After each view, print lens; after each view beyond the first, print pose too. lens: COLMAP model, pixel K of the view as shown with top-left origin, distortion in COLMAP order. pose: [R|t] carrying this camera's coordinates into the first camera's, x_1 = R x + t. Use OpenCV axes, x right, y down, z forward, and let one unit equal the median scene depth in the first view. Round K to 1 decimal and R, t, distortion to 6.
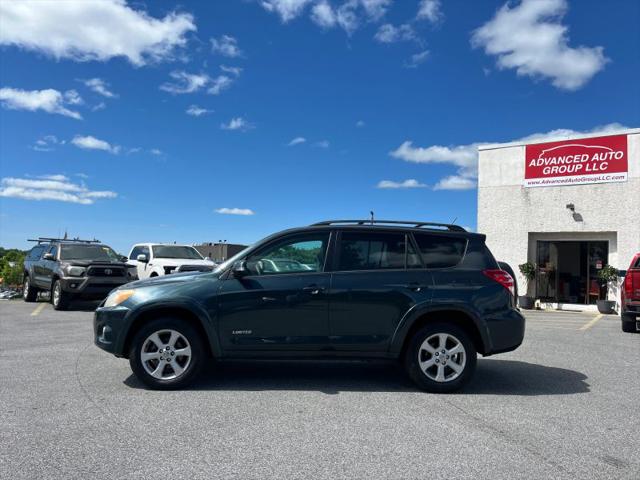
lens RADIAL K [[490.2, 0, 320.0], [0, 490.2, 240.0], [0, 0, 1]] dist [0.077405, -0.084133]
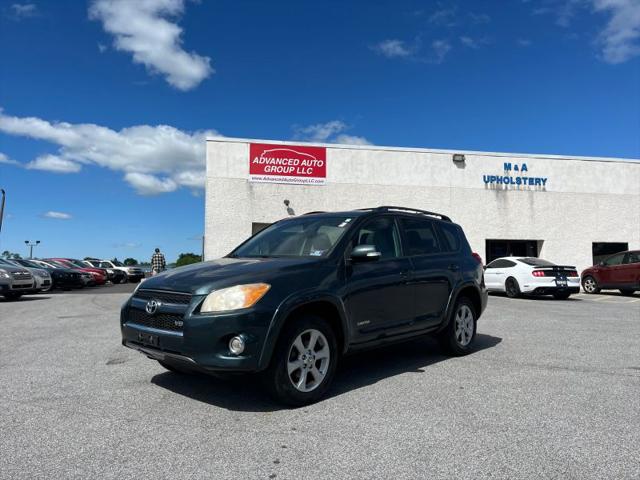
lens RADIAL K [[474.4, 0, 331.0], [0, 474.4, 257.4], [0, 0, 1]] dist [0.129106, -0.144442]
pose [[0.704036, -0.017789, 0.709942, -0.220322], [-0.024419, 0.998489, 0.049235, 0.006026], [-0.709745, -0.051999, 0.702537, 0.113348]]
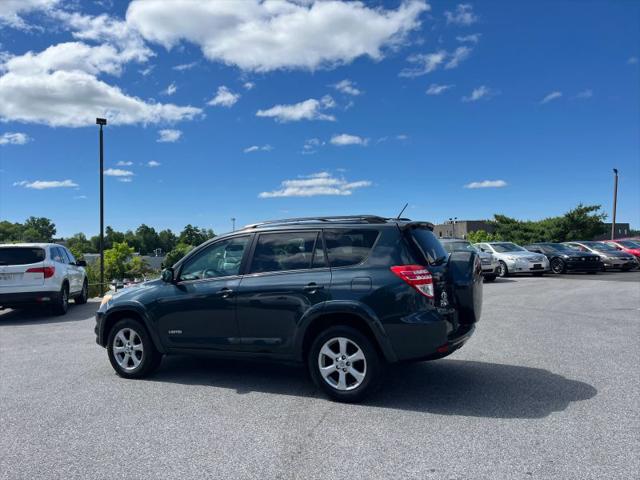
lens RADIAL K [[484.7, 0, 318.9], [0, 484.7, 237.5], [0, 0, 1]] dist [0.058781, -0.072325]
pose [[0.868209, -0.069202, -0.491349, 0.183647], [0.089283, 0.995852, 0.017505, -0.005036], [0.488100, -0.059068, 0.870787, 0.053305]]
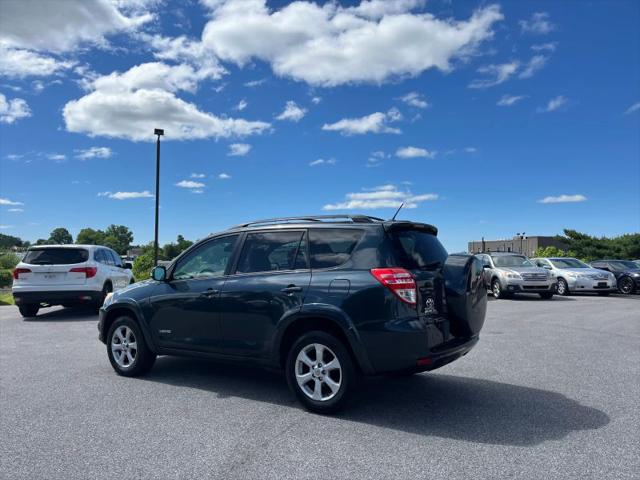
lens RADIAL K [[484.7, 0, 318.9], [0, 484.7, 237.5], [0, 0, 1]] dist [0.058781, -0.072325]
pose [[0.797384, -0.064593, -0.600005, 0.211088], [0.066490, 0.997606, -0.019033, 0.005111], [0.599798, -0.024718, 0.799770, 0.087988]]
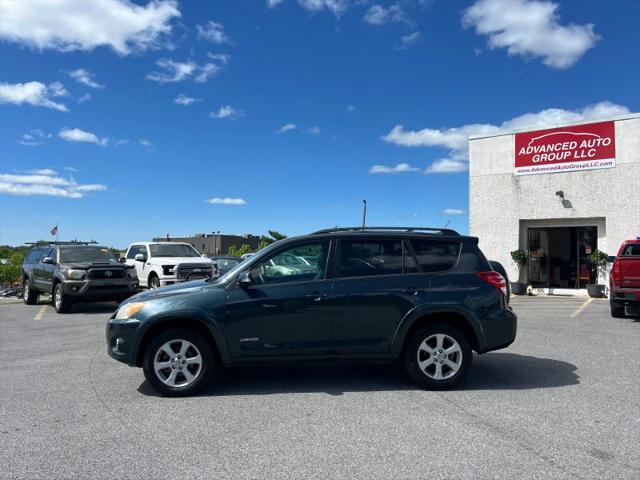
lens RADIAL K [[492.7, 0, 321.8], [0, 492.7, 239.8], [0, 0, 1]] dist [0.039386, -0.009788]
pose [[0.999423, -0.029678, 0.016503, -0.004073], [0.029233, 0.999219, 0.026577, -0.012989], [-0.017279, -0.026079, 0.999511, -0.012818]]
